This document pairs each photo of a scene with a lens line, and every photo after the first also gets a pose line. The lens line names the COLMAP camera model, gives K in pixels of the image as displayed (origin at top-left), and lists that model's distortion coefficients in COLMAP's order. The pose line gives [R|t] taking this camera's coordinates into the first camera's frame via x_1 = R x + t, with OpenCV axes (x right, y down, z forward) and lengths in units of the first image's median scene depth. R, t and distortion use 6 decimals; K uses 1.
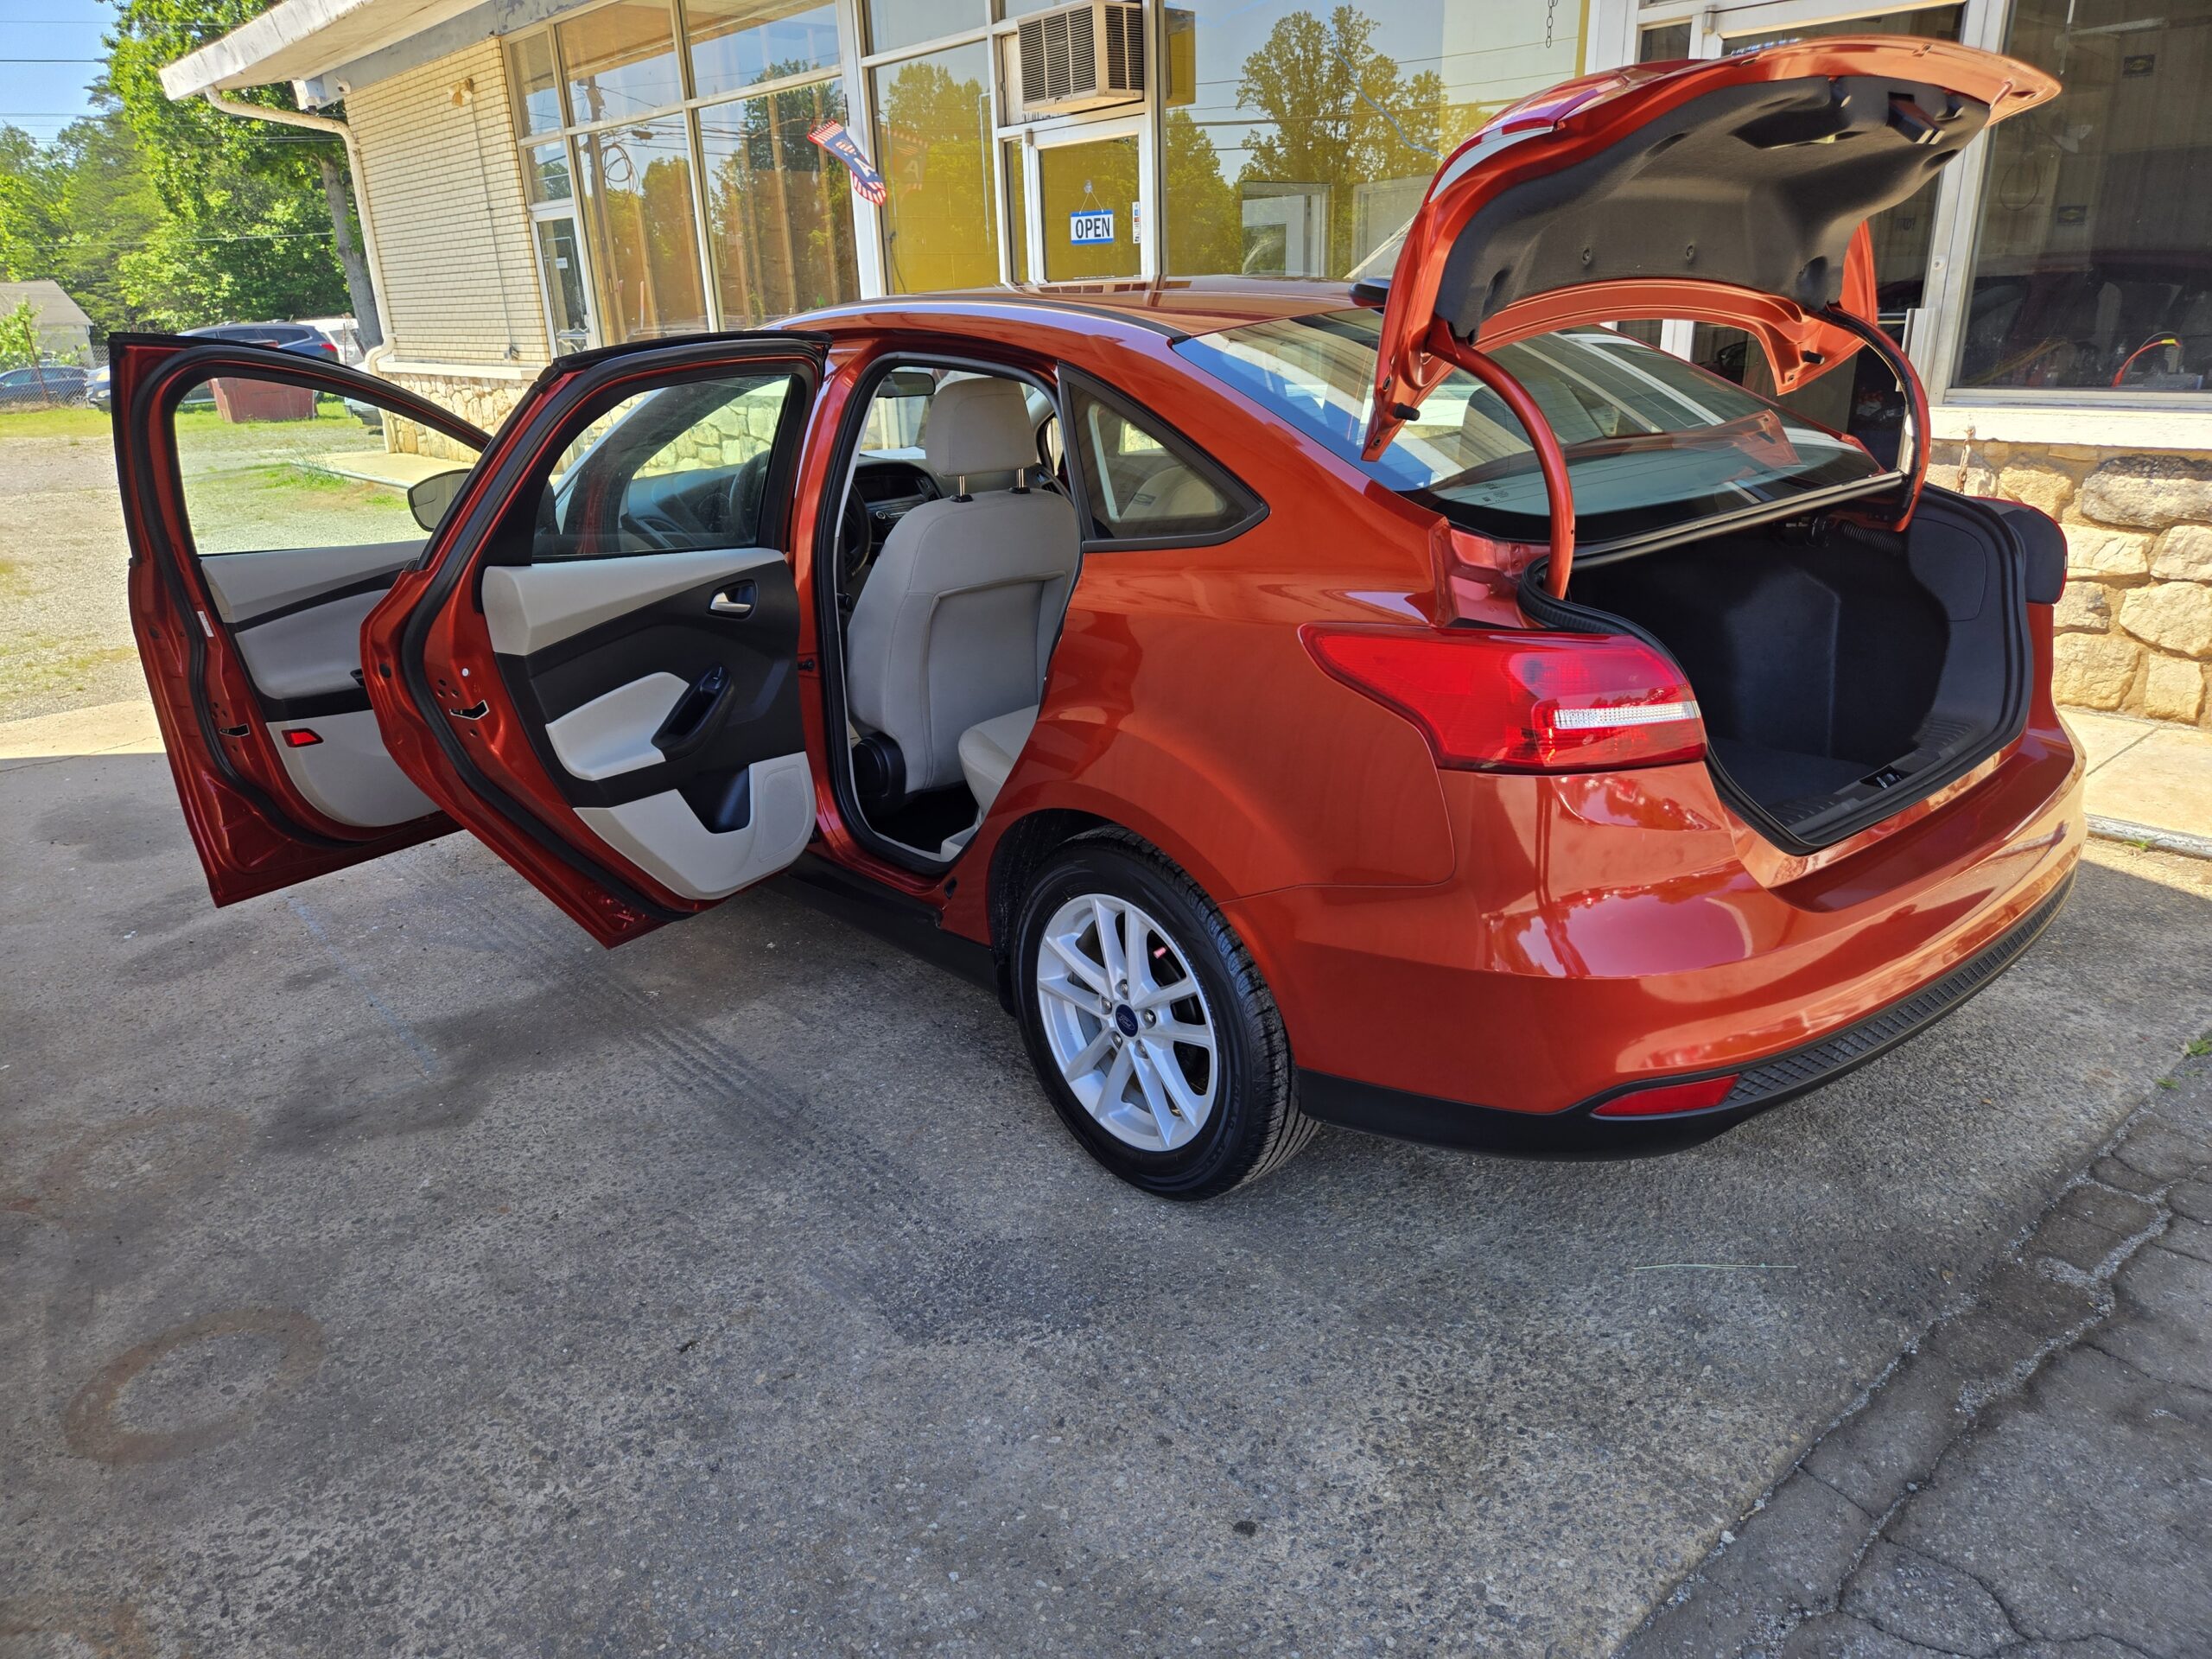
lens RADIAL K [[1493.0, 0, 1084.2], [0, 1493.0, 837.3], [0, 0, 1]] dist [0.075132, -0.071763]
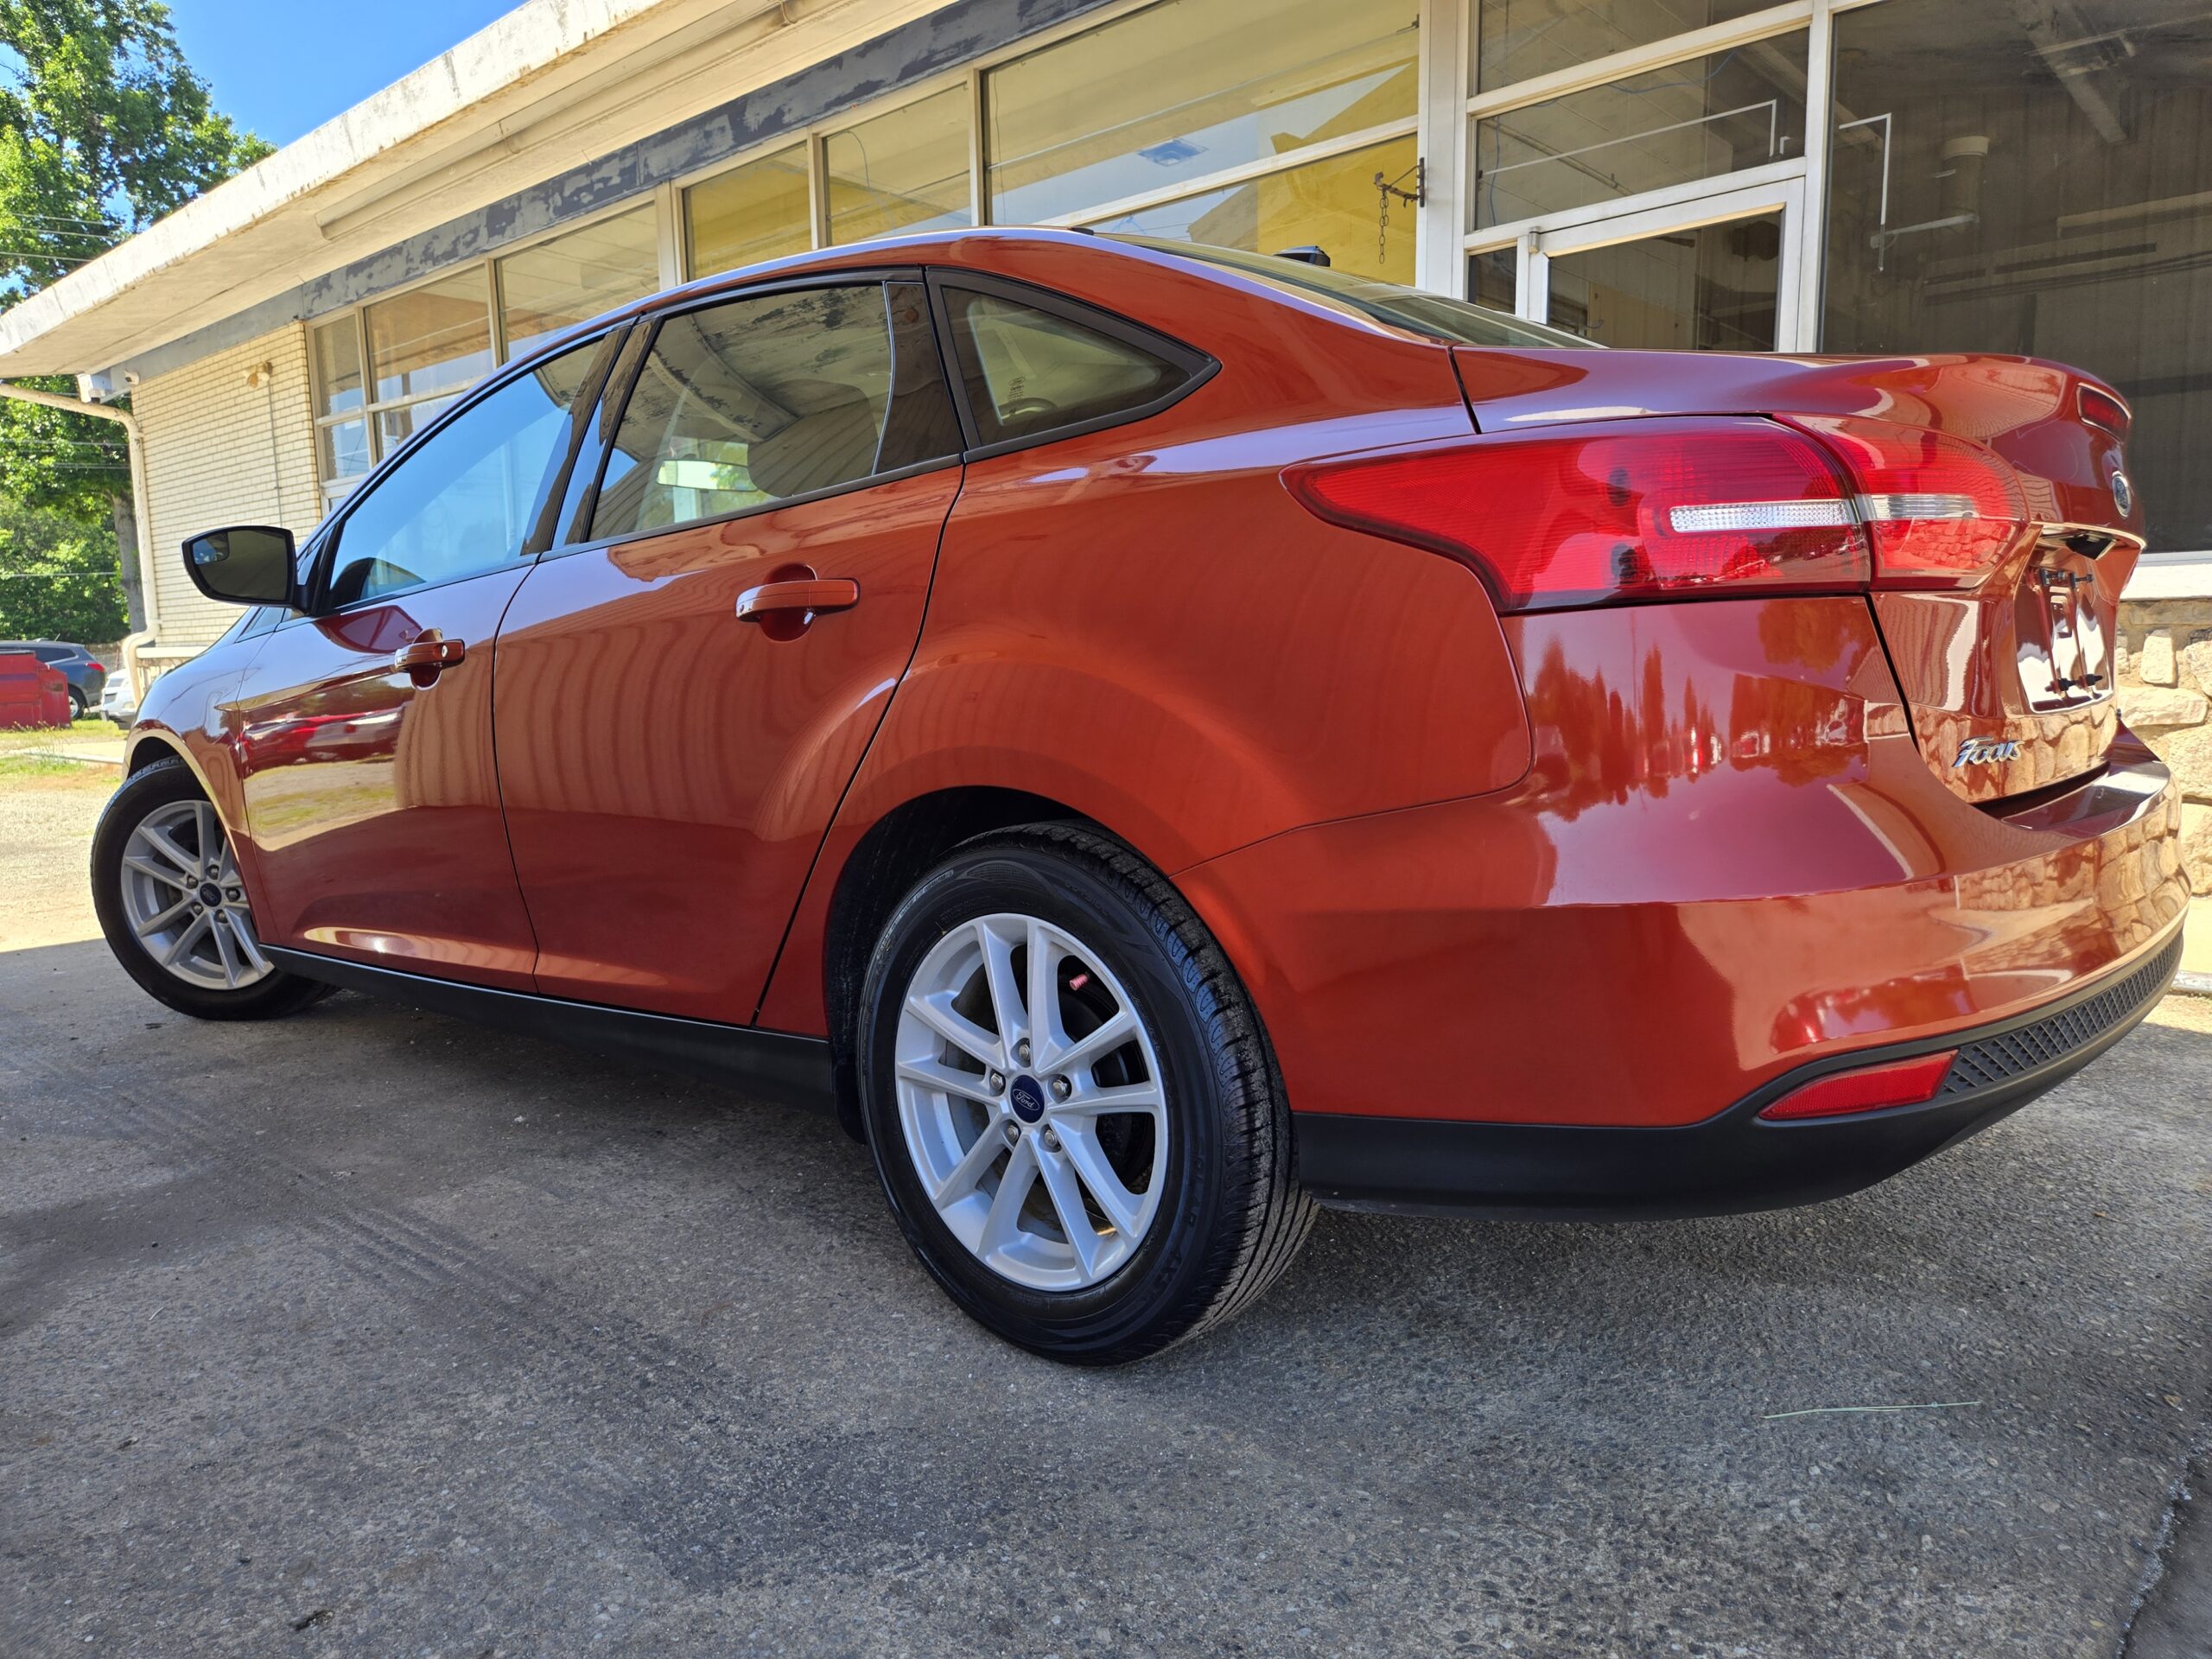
lens RADIAL K [[1523.3, 0, 1106.0], [0, 1523.3, 829.5], [0, 0, 1]] dist [0.071685, -0.069399]
pose [[0.990987, 0.004126, 0.133895, -0.031621], [0.024702, 0.976755, -0.212929, 0.152077], [-0.131662, 0.214317, 0.967850, 0.268928]]
